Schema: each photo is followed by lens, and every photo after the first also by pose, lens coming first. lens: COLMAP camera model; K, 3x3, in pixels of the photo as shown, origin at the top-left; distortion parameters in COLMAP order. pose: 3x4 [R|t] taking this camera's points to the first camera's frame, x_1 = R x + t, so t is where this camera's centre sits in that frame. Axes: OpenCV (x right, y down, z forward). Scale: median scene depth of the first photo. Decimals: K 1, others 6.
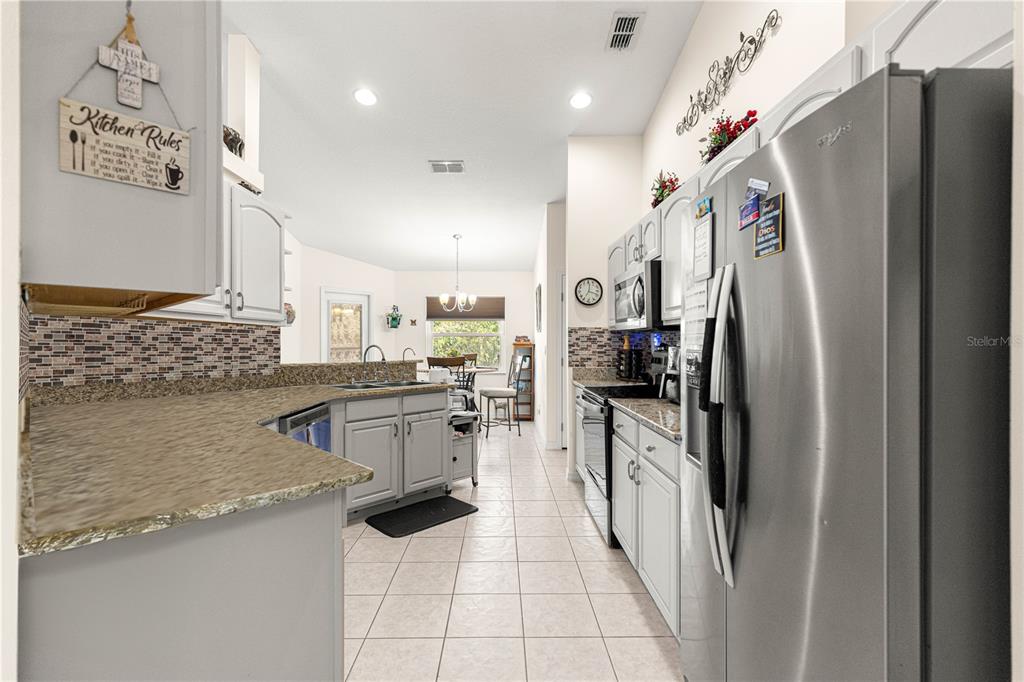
lens RADIAL K [[460.6, 0, 498.7], [0, 460.6, 344.7], [0, 0, 1]] dist [0.008201, -0.001411]
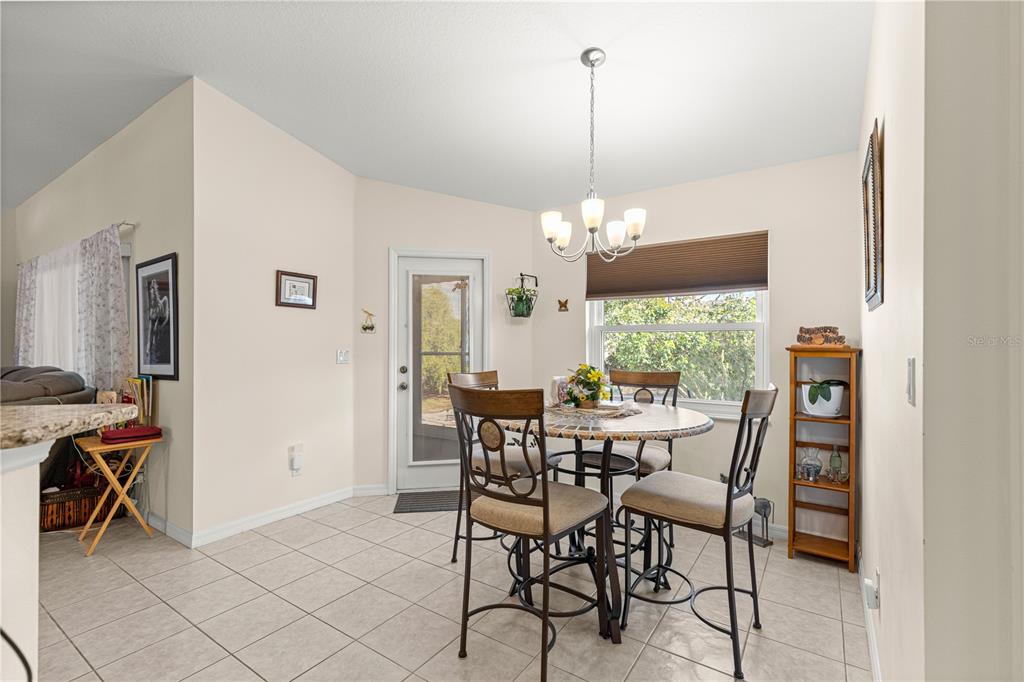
lens RADIAL K [[460.6, 0, 511.4], [0, 460.6, 345.9], [0, 0, 1]] dist [0.008201, -0.001411]
pose [[0.817974, 0.001958, -0.575252, 0.121662], [-0.003881, 0.999990, -0.002115, -0.003564], [0.575243, 0.003963, 0.817973, 1.074065]]
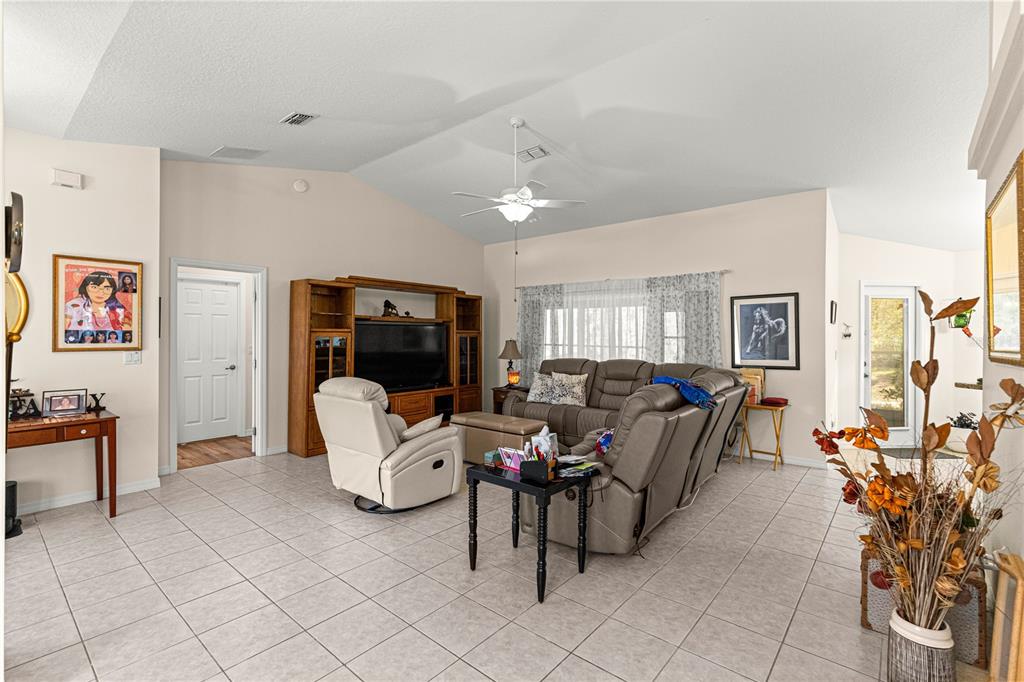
lens RADIAL K [[460.6, 0, 506.5], [0, 460.6, 337.4], [0, 0, 1]] dist [0.008201, -0.001411]
pose [[0.752376, 0.006767, -0.658700, -0.538984], [-0.004566, 0.999977, 0.005057, -0.038852], [0.658719, -0.000797, 0.752389, -0.089424]]
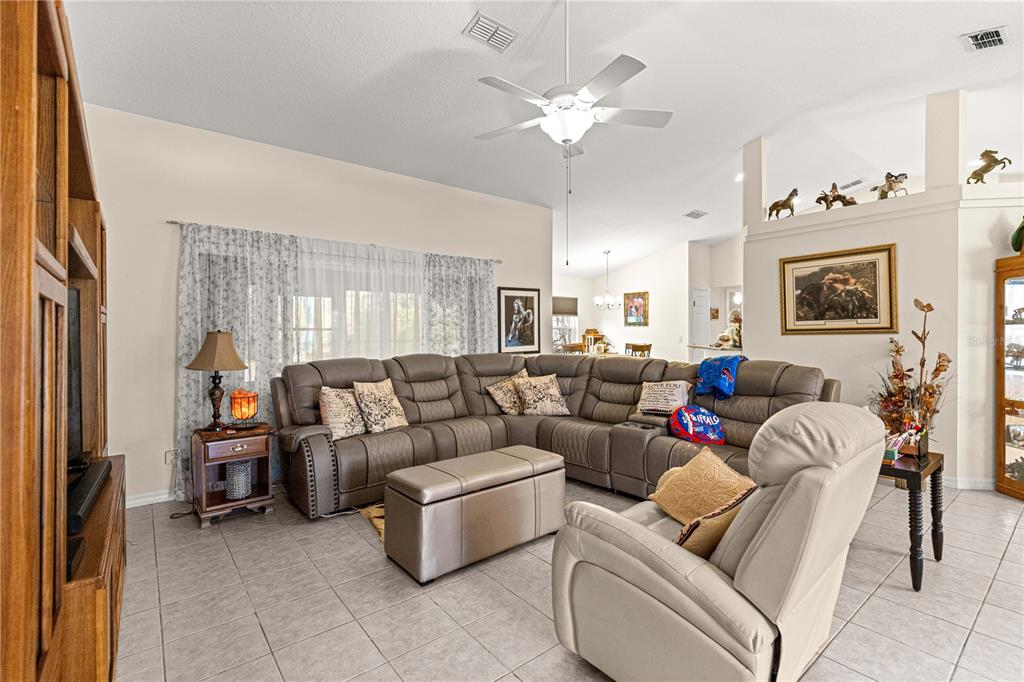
lens RADIAL K [[460.6, 0, 507.6], [0, 460.6, 335.3], [0, 0, 1]] dist [0.008201, -0.001411]
pose [[0.791885, -0.006714, 0.610633, -1.775299], [0.005822, 0.999977, 0.003445, -0.011852], [-0.610643, 0.000827, 0.791906, 0.246753]]
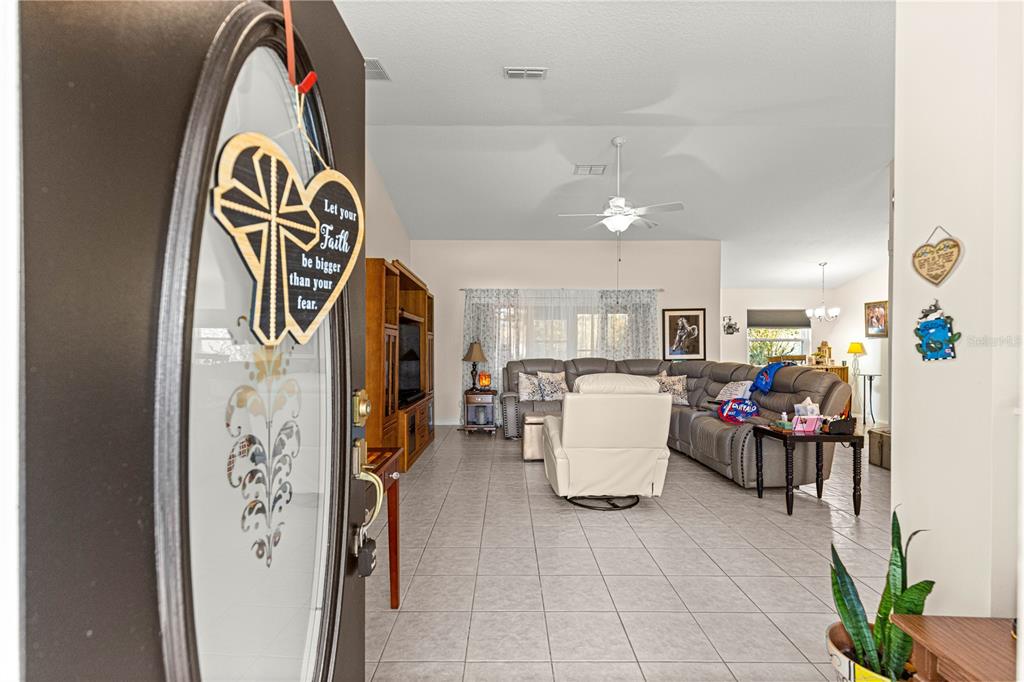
lens RADIAL K [[460.6, 0, 511.2], [0, 460.6, 347.8], [0, 0, 1]] dist [0.008201, -0.001411]
pose [[0.999983, 0.000728, -0.005722, -1.535352], [-0.000722, 0.999999, 0.001061, -0.001617], [0.005723, -0.001057, 0.999983, -0.471815]]
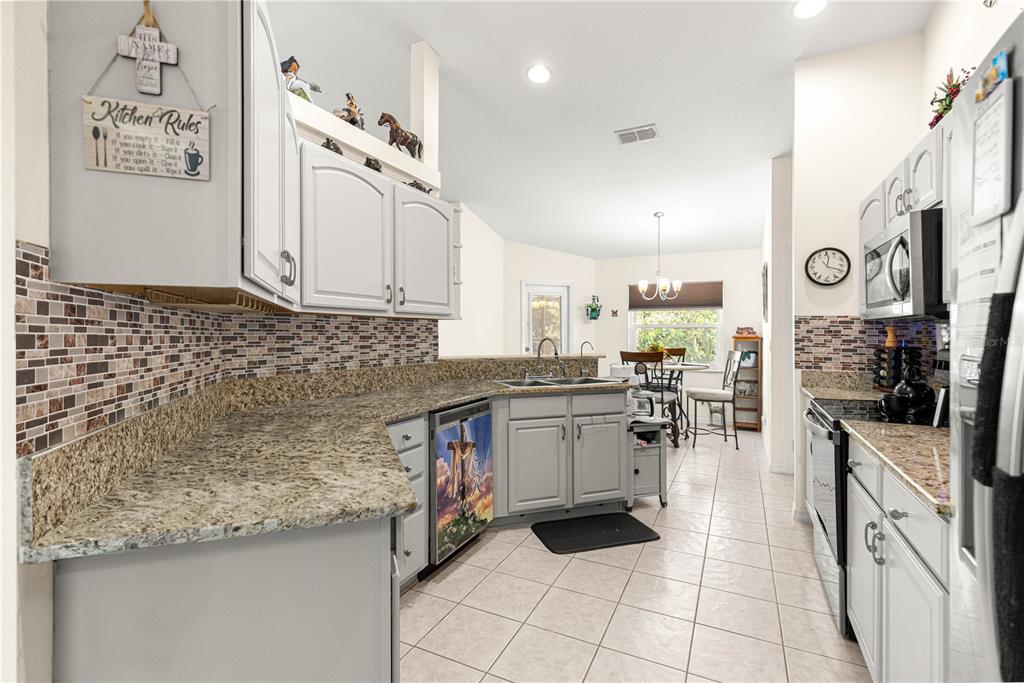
lens RADIAL K [[460.6, 0, 516.8], [0, 460.6, 335.6], [0, 0, 1]] dist [0.008201, -0.001411]
pose [[0.896094, 0.003170, -0.443853, 0.099015], [-0.003351, 0.999994, 0.000377, -0.005629], [0.443852, 0.001150, 0.896099, 0.152711]]
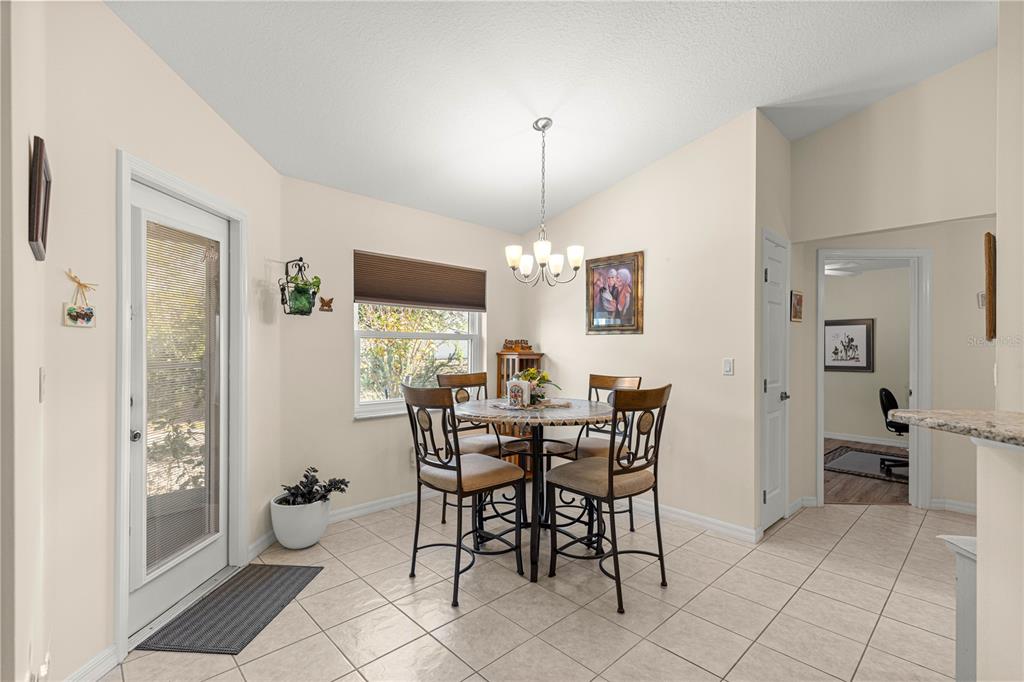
lens RADIAL K [[456.4, 0, 504.8], [0, 456.4, 353.6], [0, 0, 1]] dist [0.004102, 0.000202]
pose [[0.742214, -0.003588, 0.670153, -0.682825], [-0.002801, 0.999960, 0.008456, -0.011282], [-0.670157, -0.008154, 0.742175, 1.113892]]
